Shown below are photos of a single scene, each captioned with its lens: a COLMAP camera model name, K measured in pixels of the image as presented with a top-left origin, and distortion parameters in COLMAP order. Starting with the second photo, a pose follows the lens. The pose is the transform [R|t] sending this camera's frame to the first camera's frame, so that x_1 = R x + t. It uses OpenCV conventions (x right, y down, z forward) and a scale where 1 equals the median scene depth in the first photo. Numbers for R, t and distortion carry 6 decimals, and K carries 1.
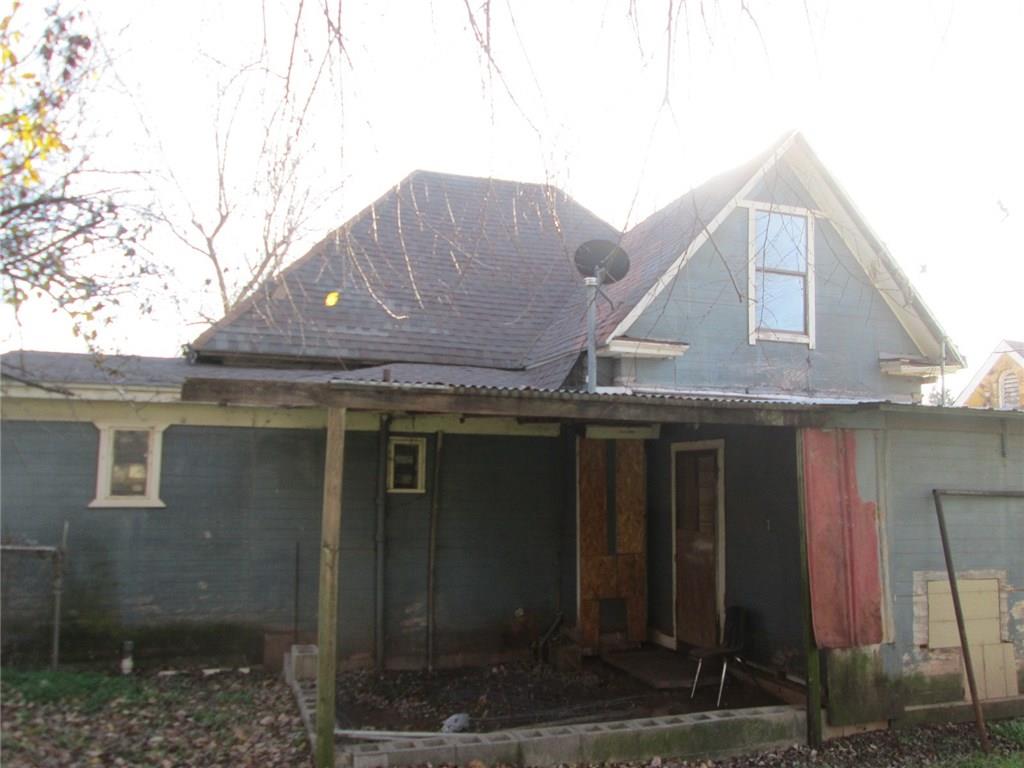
lens RADIAL K [[842.1, 0, 502.1], [0, 842.1, 380.1], [0, 0, 1]] dist [-0.066788, 0.041109]
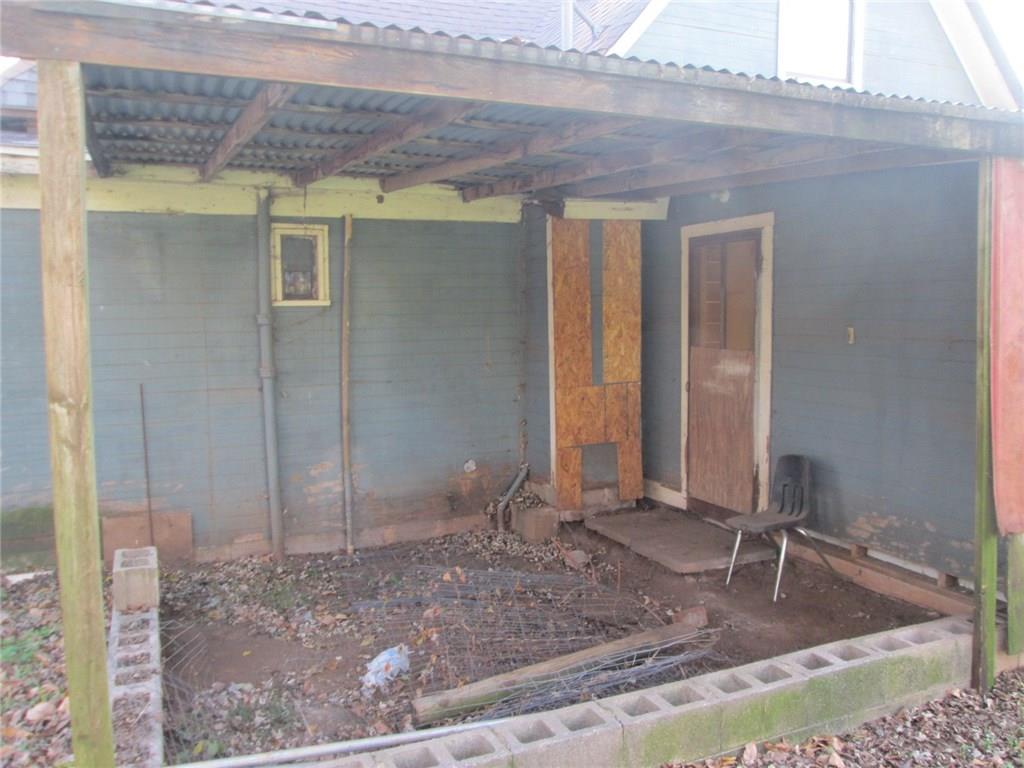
lens RADIAL K [[842.1, 0, 515.3], [0, 842.1, 381.1], [0, 0, 1]] dist [-0.066788, 0.041109]
pose [[0.994344, -0.033298, 0.100850, -0.012392], [0.012145, 0.979001, 0.203495, 0.059177], [-0.105509, -0.201119, 0.973868, 0.314766]]
